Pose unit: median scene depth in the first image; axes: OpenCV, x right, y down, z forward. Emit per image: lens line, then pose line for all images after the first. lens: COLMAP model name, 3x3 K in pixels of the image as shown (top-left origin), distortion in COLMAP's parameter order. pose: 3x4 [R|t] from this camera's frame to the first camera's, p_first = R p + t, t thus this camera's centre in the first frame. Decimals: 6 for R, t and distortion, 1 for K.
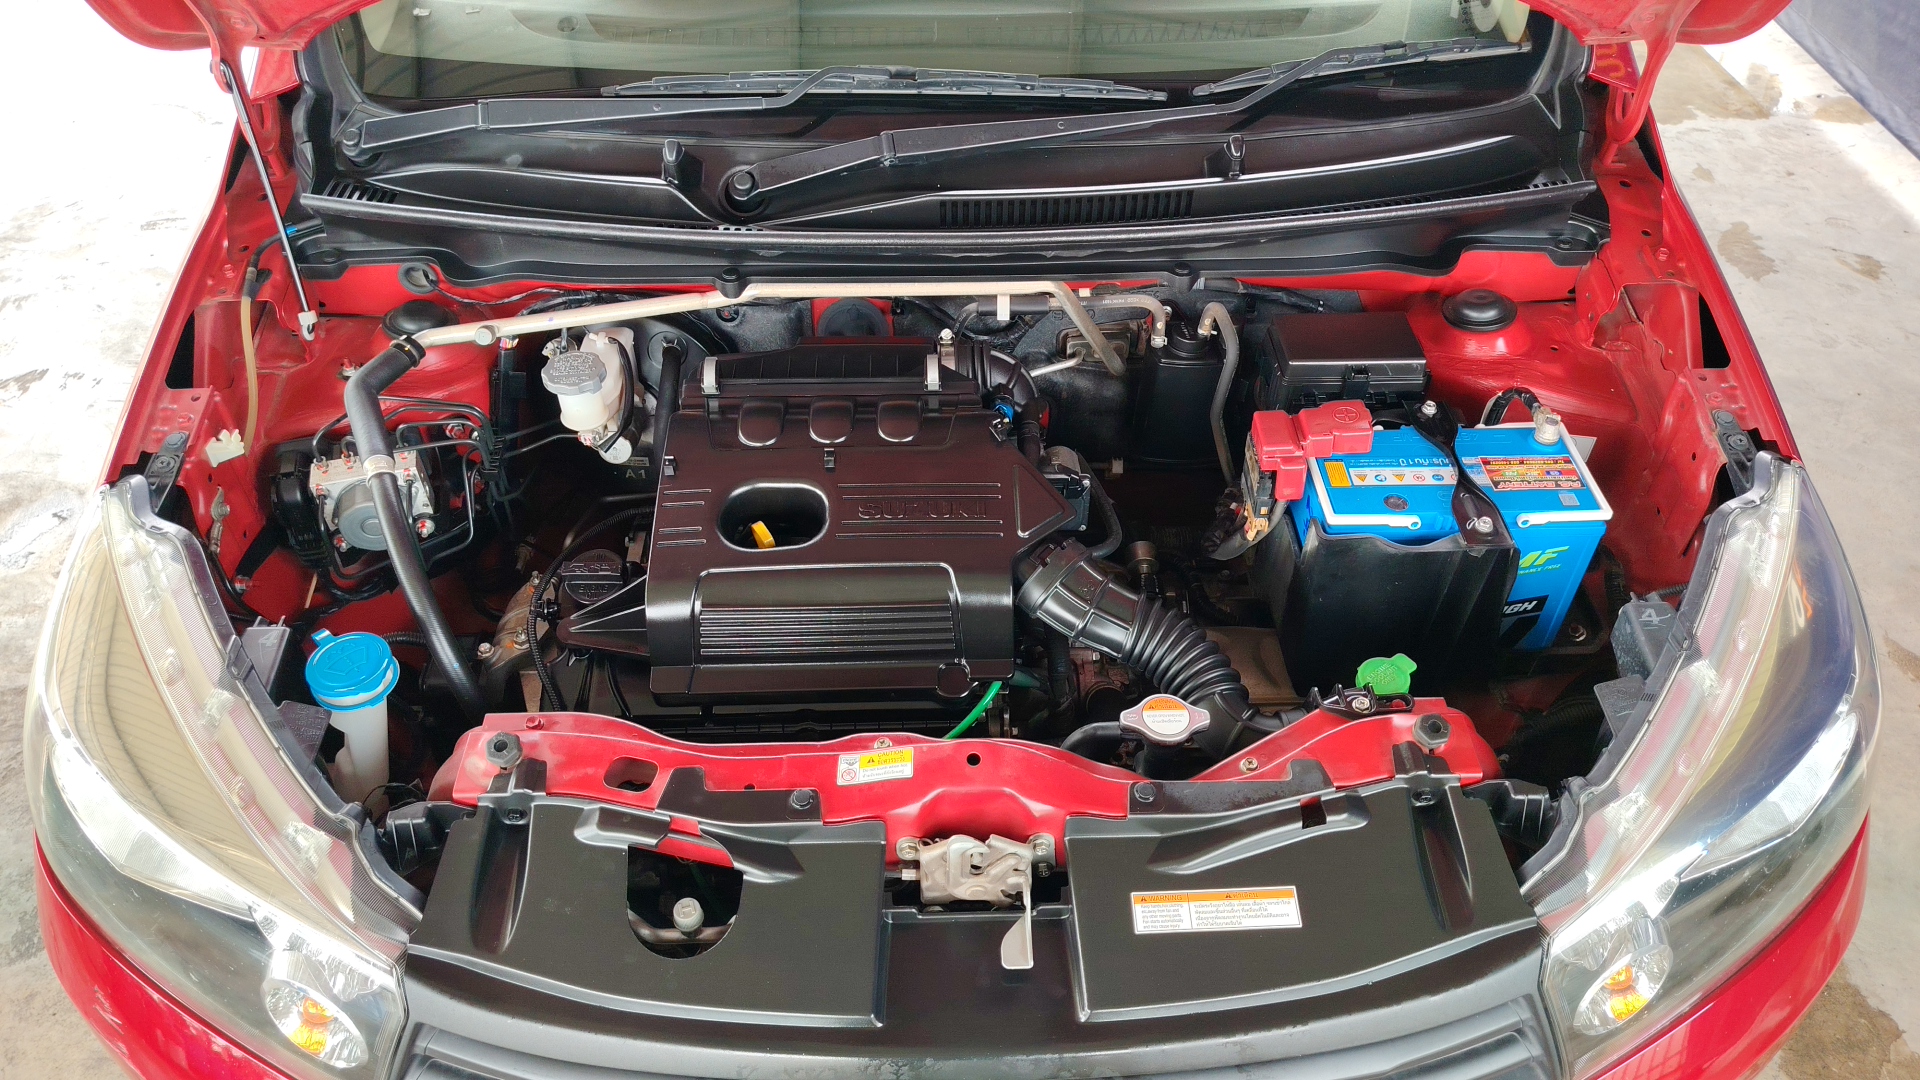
lens RADIAL K [[1373.7, 0, 959.7], [0, 1373.7, 550.8], [0, 0, 1]] dist [0.006225, -0.006774]
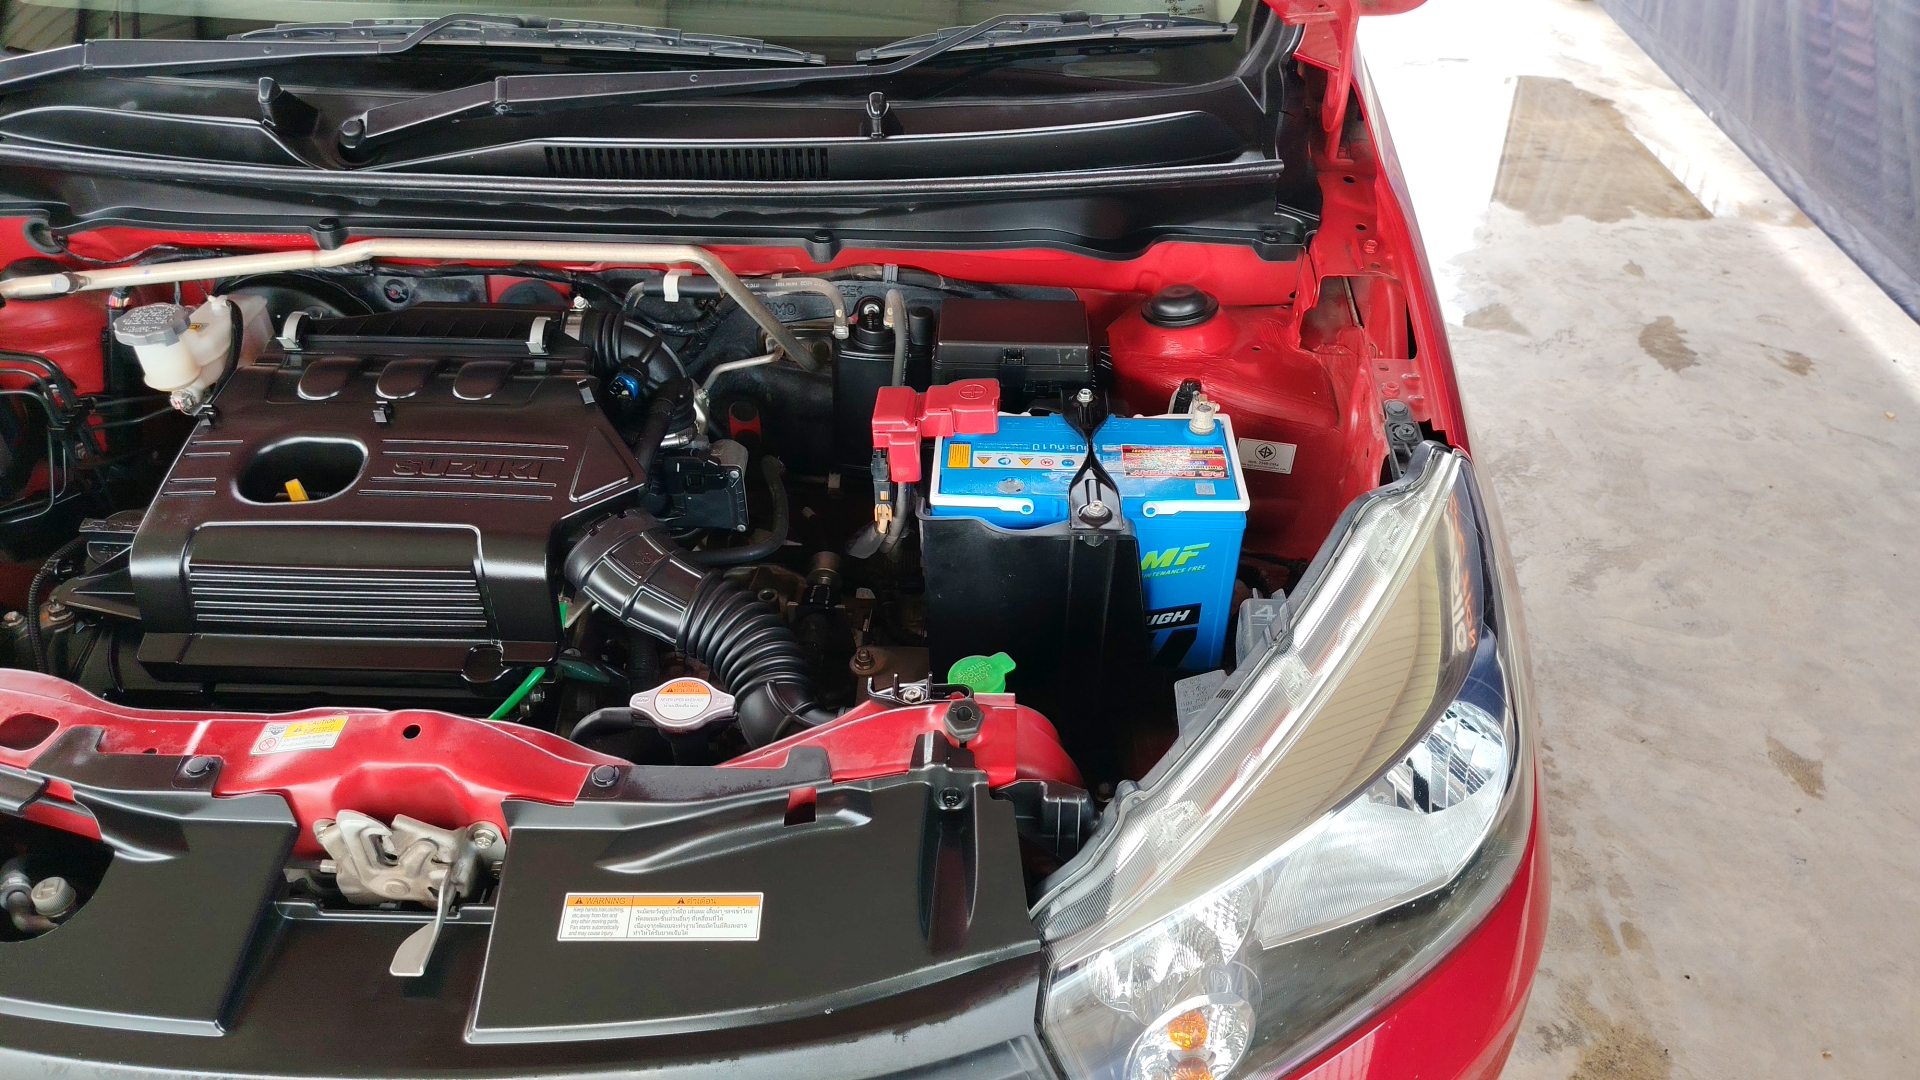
lens RADIAL K [[1363.7, 0, 987.9], [0, 1363.7, 539.5], [0, 0, 1]] dist [0.102283, -0.173619]
pose [[0.998880, 0.036884, -0.029651, 0.313431], [-0.039892, 0.993325, -0.108235, 0.091429], [0.025460, 0.109297, 0.993683, 0.118167]]
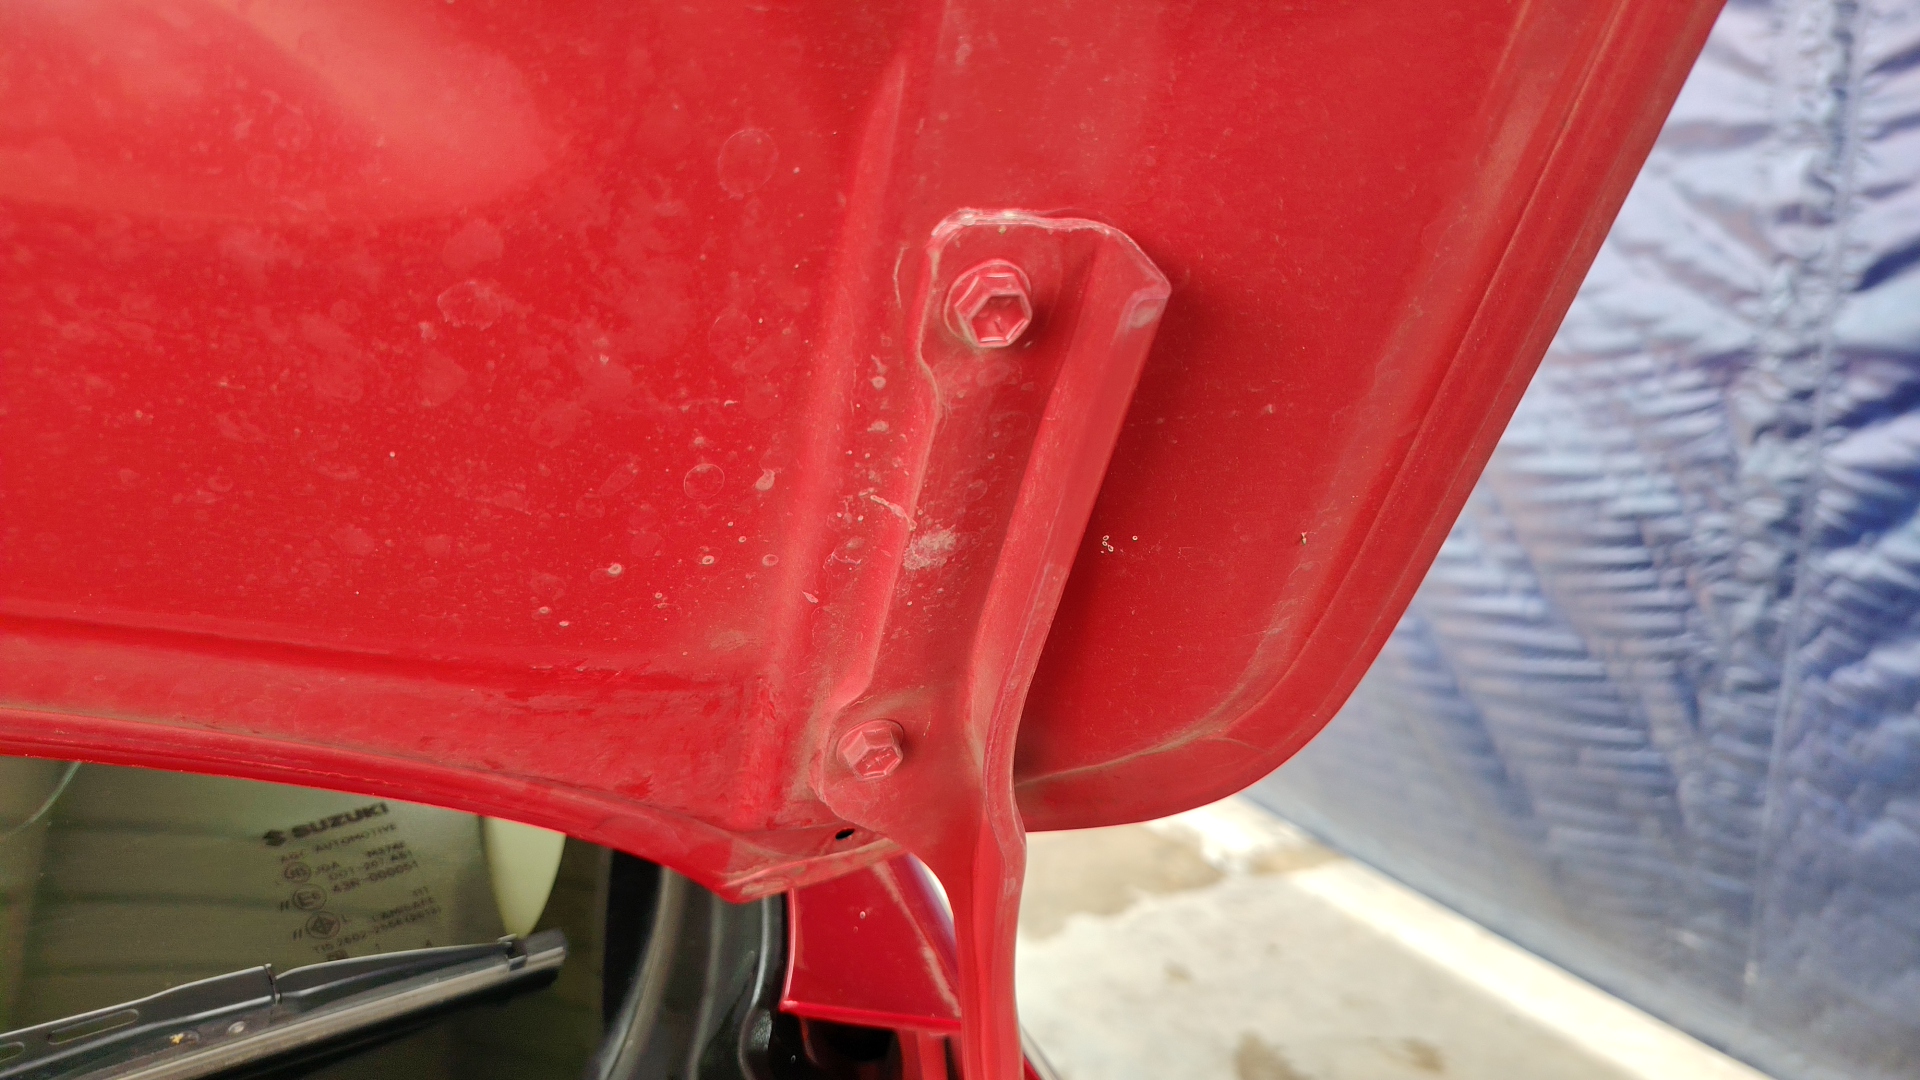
lens RADIAL K [[1376.3, 0, 955.4], [0, 1376.3, 553.0], [0, 0, 1]] dist [-0.003078, 0.000883]
pose [[0.918242, -0.109892, 0.380468, 0.428241], [0.305994, 0.806754, -0.505486, -0.295775], [-0.251395, 0.580579, 0.774421, 0.799343]]
